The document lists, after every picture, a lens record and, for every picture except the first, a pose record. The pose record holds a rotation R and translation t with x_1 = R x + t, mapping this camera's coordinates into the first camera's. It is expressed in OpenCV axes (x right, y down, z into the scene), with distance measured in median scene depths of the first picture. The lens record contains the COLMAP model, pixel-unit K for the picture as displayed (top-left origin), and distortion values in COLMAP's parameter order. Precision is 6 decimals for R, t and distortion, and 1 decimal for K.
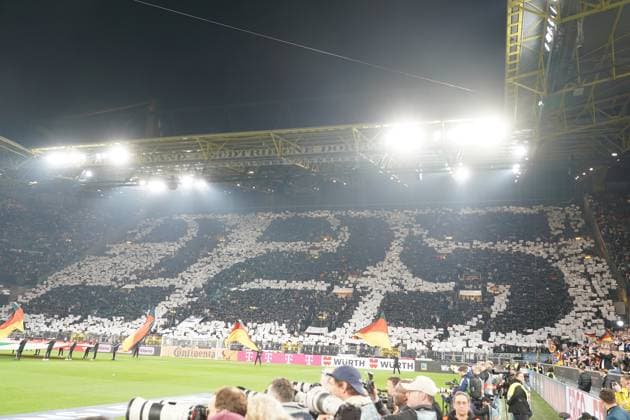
lens RADIAL K [[579.1, 0, 315.0], [0, 579.1, 210.0], [0, 0, 1]] dist [-0.007127, -0.013437]
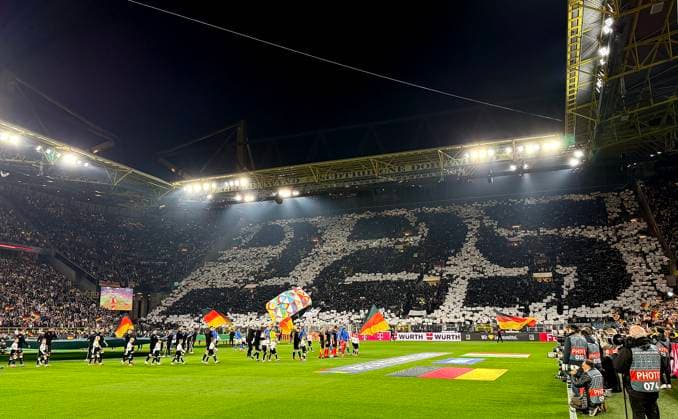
lens RADIAL K [[570.1, 0, 328.5], [0, 570.1, 211.7], [0, 0, 1]] dist [0.128461, -0.275029]
pose [[0.995413, -0.072749, -0.062127, -0.082082], [0.074545, 0.996849, 0.027101, -0.049133], [0.059960, -0.031608, 0.997700, -0.199993]]
